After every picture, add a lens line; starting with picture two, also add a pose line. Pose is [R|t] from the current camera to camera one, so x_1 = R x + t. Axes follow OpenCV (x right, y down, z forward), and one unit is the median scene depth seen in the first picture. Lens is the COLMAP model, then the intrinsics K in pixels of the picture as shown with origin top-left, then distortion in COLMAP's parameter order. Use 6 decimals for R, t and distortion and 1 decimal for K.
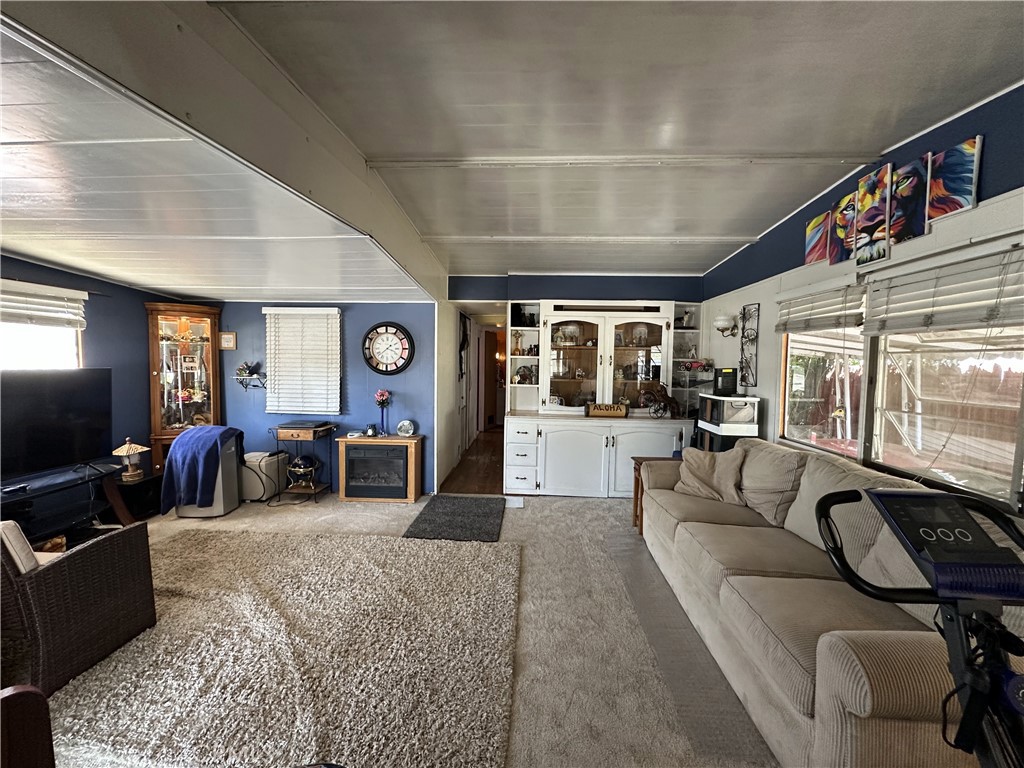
lens RADIAL K [[408.5, 0, 511.7], [0, 408.5, 382.8], [0, 0, 1]] dist [-0.002729, 0.000706]
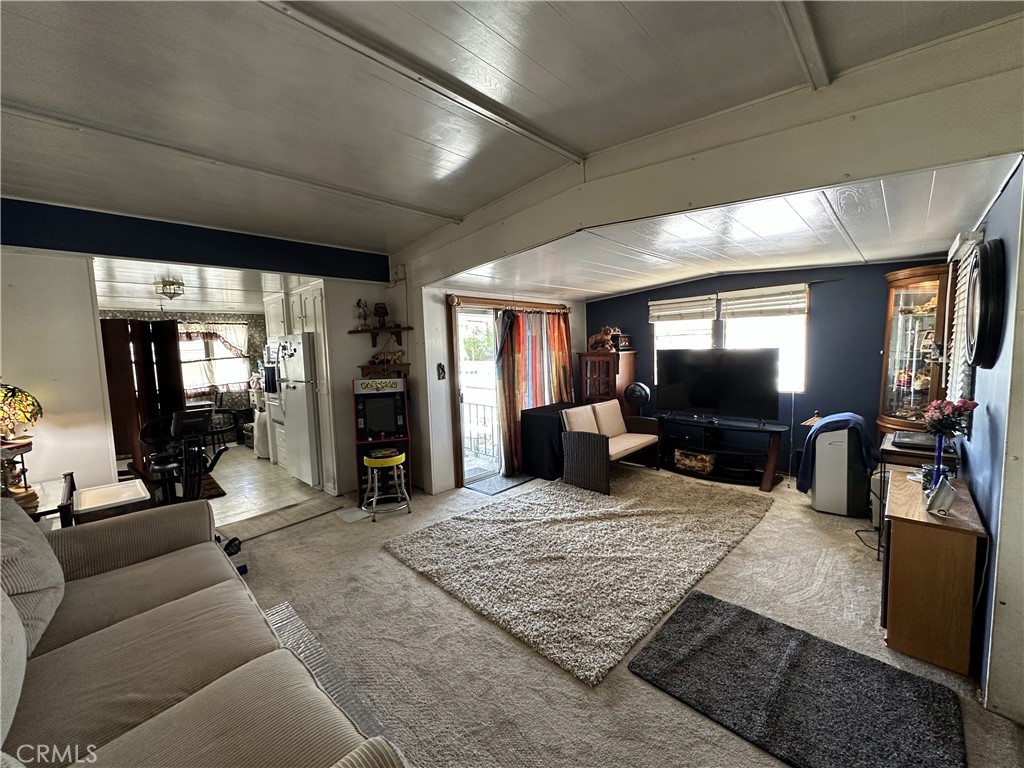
lens RADIAL K [[408.5, 0, 511.4], [0, 408.5, 383.6], [0, 0, 1]] dist [-0.002729, 0.000706]
pose [[-0.666646, 0.079319, -0.741142, 0.381604], [-0.012668, 0.992972, 0.117666, -0.052488], [0.745266, 0.087830, -0.660957, 1.024075]]
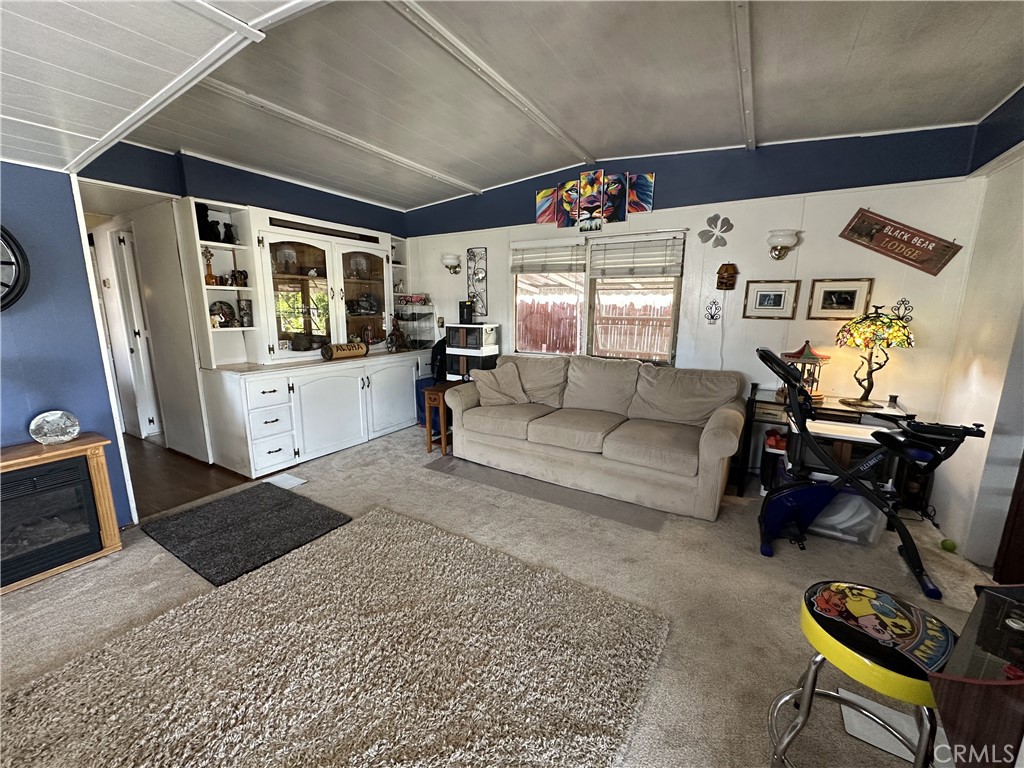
lens RADIAL K [[408.5, 0, 511.7], [0, 408.5, 382.3], [0, 0, 1]] dist [-0.002729, 0.000706]
pose [[0.478512, -0.174421, 0.860583, -0.450899], [0.046036, 0.983708, 0.173778, -0.003946], [-0.876873, -0.043537, 0.478746, 0.291155]]
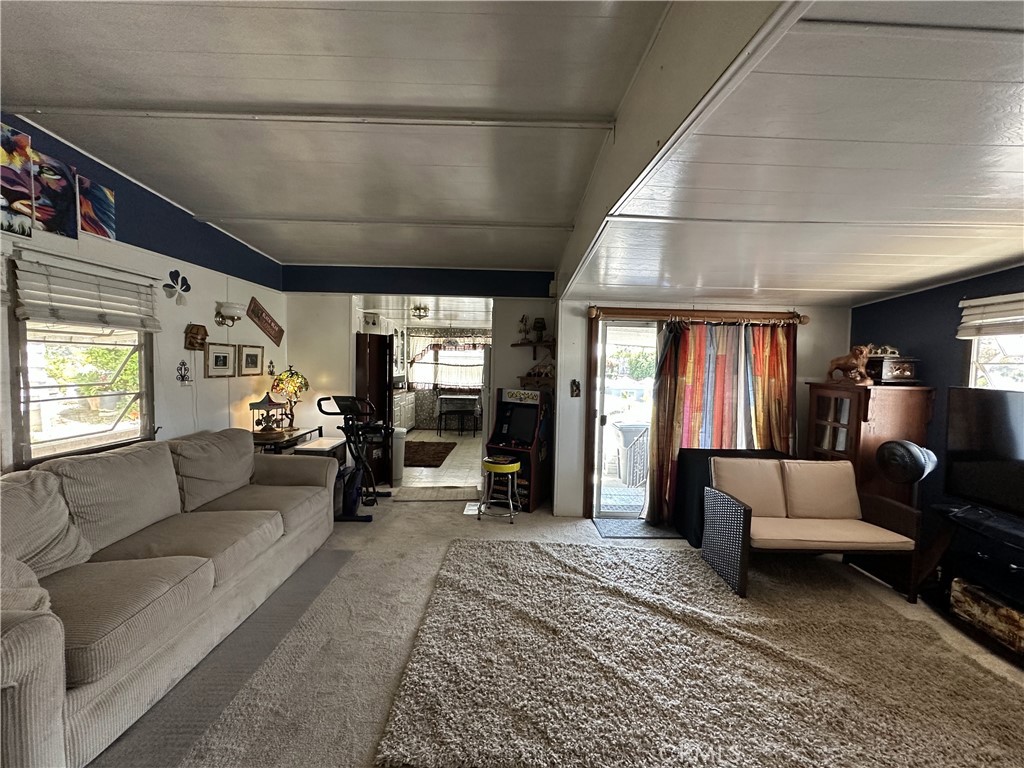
lens RADIAL K [[408.5, 0, 511.6], [0, 408.5, 382.9], [0, 0, 1]] dist [-0.002729, 0.000706]
pose [[-0.998248, -0.029956, -0.051024, -0.078765], [-0.034943, 0.994391, 0.099831, -0.064182], [0.047747, 0.101439, -0.993695, 1.167616]]
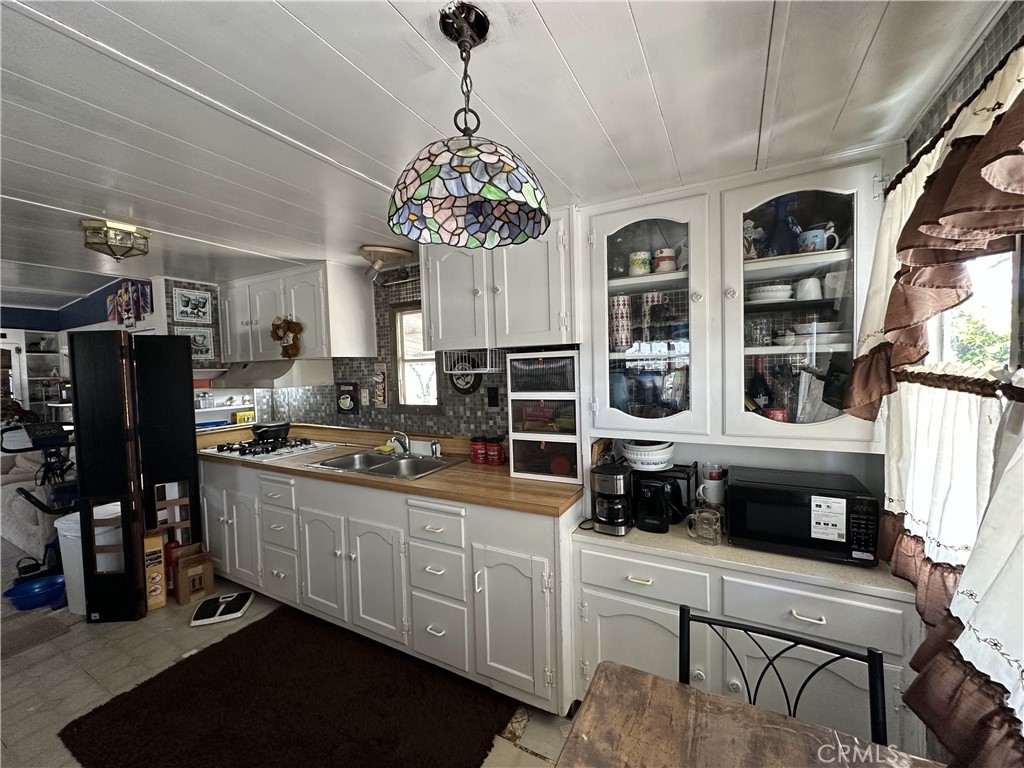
lens RADIAL K [[408.5, 0, 510.1], [0, 408.5, 384.1], [0, 0, 1]] dist [-0.002729, 0.000706]
pose [[0.438639, -0.059131, 0.896716, -0.064016], [0.077084, 0.996631, 0.028012, 0.040013], [-0.895351, 0.056835, 0.441720, -0.925456]]
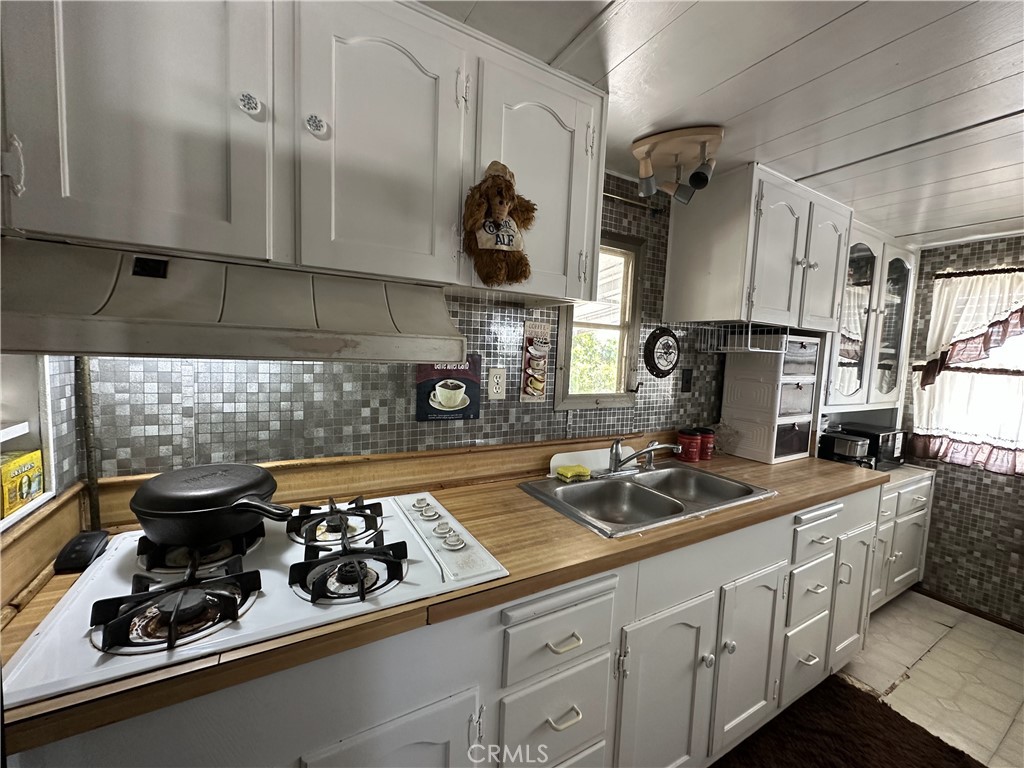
lens RADIAL K [[408.5, 0, 513.9], [0, 408.5, 381.5], [0, 0, 1]] dist [-0.002729, 0.000706]
pose [[-0.537278, -0.099308, 0.837538, 0.163134], [-0.006838, 0.993524, 0.113417, 0.018561], [-0.843377, 0.055210, -0.534478, -0.156001]]
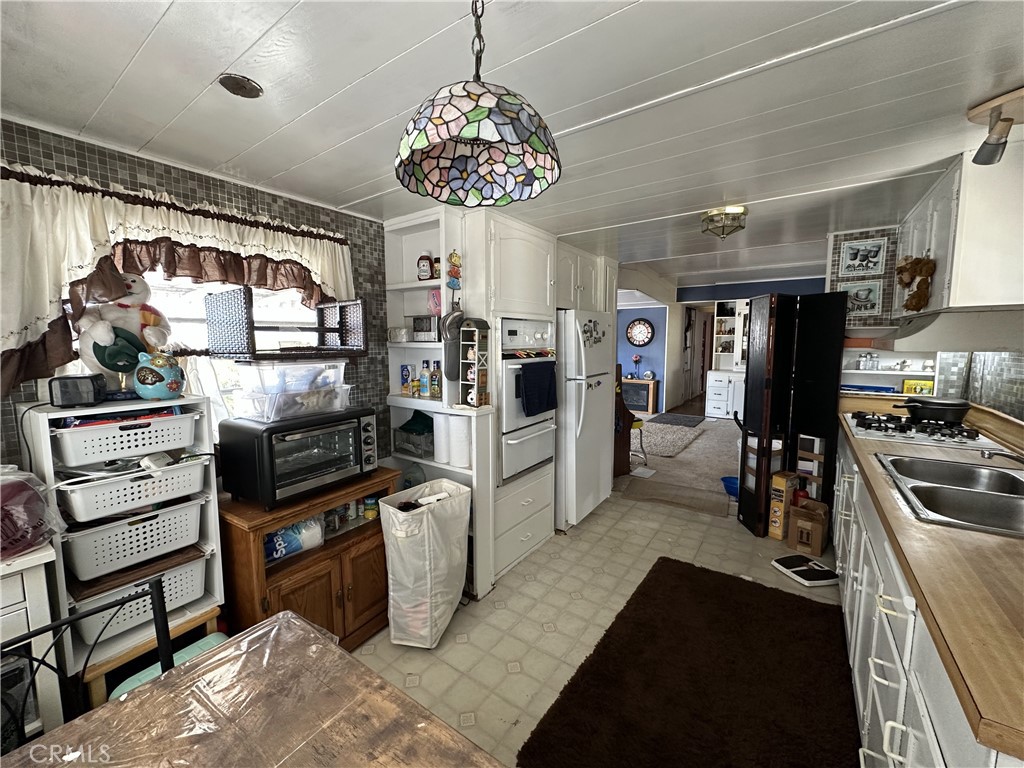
lens RADIAL K [[408.5, 0, 513.7], [0, 408.5, 384.3], [0, 0, 1]] dist [-0.002729, 0.000706]
pose [[0.842094, 0.043162, -0.537601, 0.248250], [-0.013257, 0.998148, 0.059372, 0.053952], [0.539168, -0.042869, 0.841106, -0.986876]]
